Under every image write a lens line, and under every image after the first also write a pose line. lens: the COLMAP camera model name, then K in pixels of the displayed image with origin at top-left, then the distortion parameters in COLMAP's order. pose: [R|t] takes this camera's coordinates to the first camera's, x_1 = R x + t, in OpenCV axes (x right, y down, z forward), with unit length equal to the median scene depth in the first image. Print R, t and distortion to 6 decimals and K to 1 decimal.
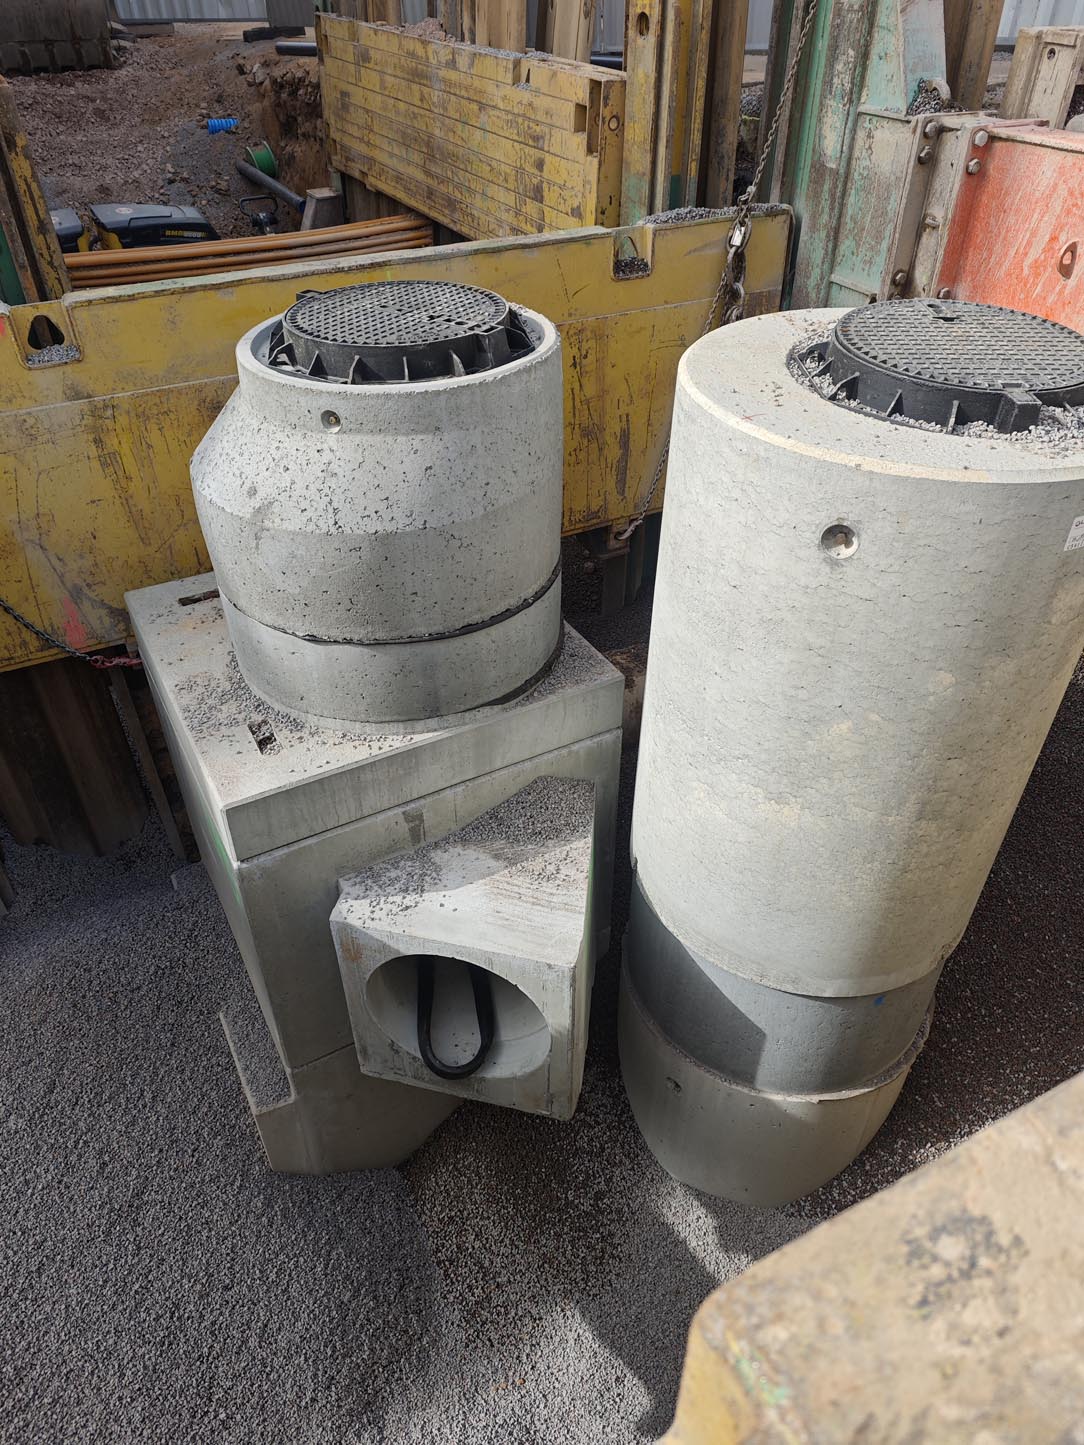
lens RADIAL K [[985.3, 0, 542.0], [0, 985.3, 722.5], [0, 0, 1]] dist [0.037044, -0.071752]
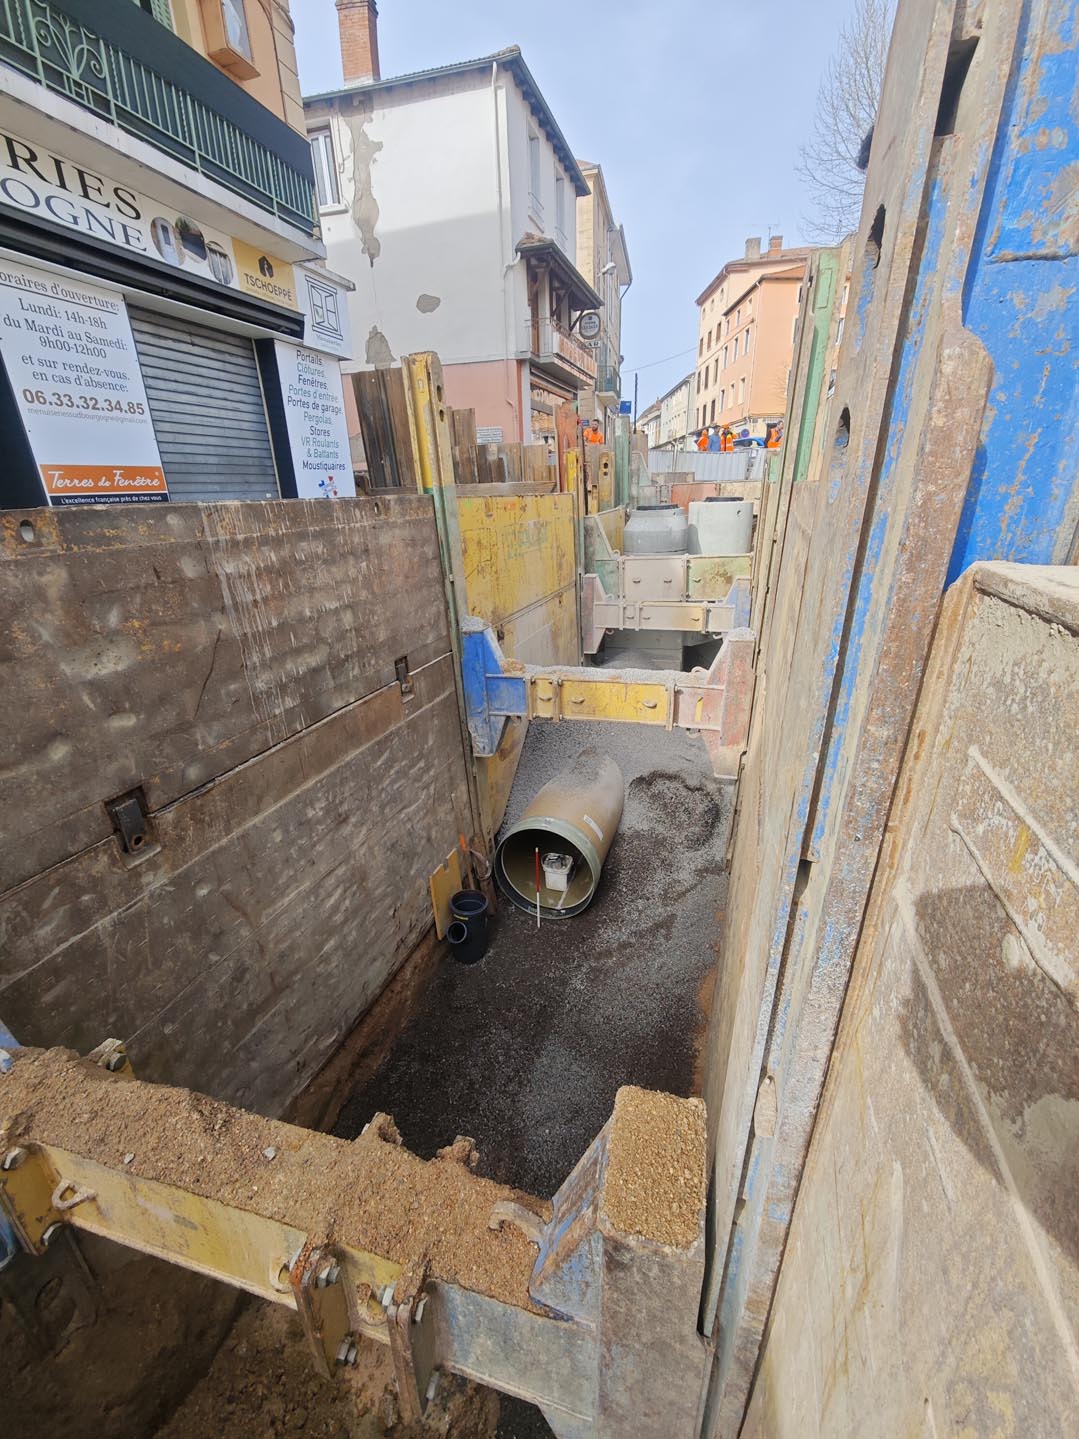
lens RADIAL K [[594.2, 0, 539.5], [0, 594.2, 719.5], [0, 0, 1]] dist [-0.003022, -0.000459]
pose [[0.703621, -0.288531, 0.649359, -3.125885], [0.474751, 0.870839, -0.127480, 0.801029], [-0.528705, 0.397982, 0.749721, -0.794177]]
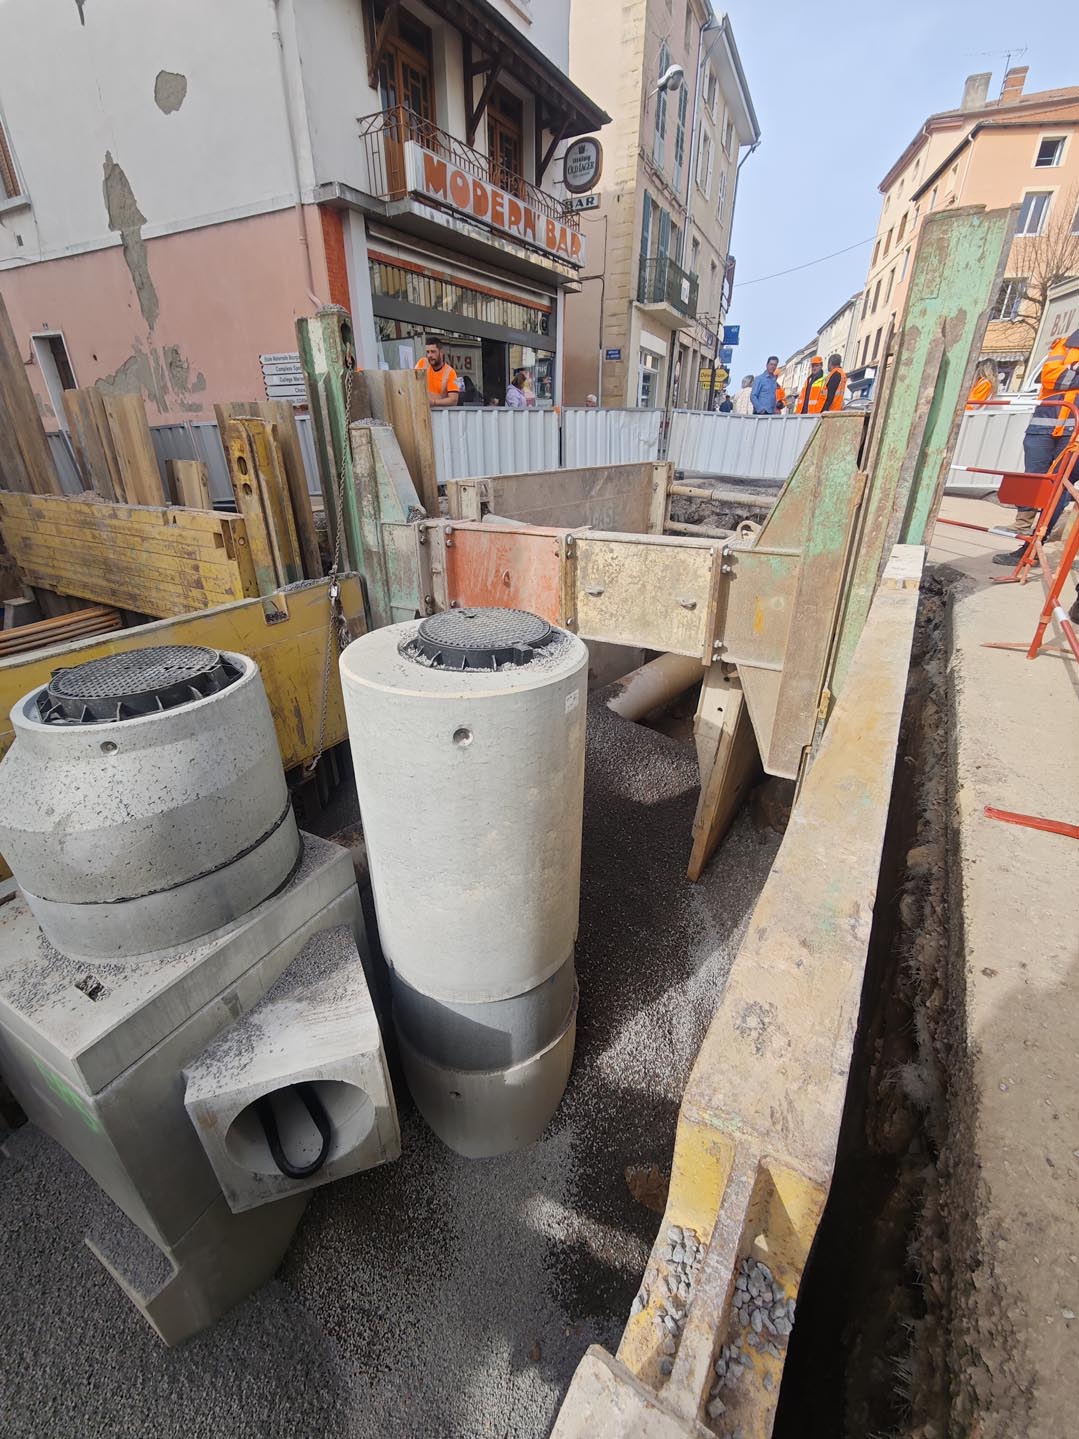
lens RADIAL K [[594.2, 0, 539.5], [0, 594.2, 719.5], [0, 0, 1]] dist [-0.003022, -0.000459]
pose [[0.848848, -0.237851, 0.472105, -0.061179], [0.336939, 0.931582, -0.136479, -0.009948], [-0.407344, 0.274920, 0.870913, -0.019194]]
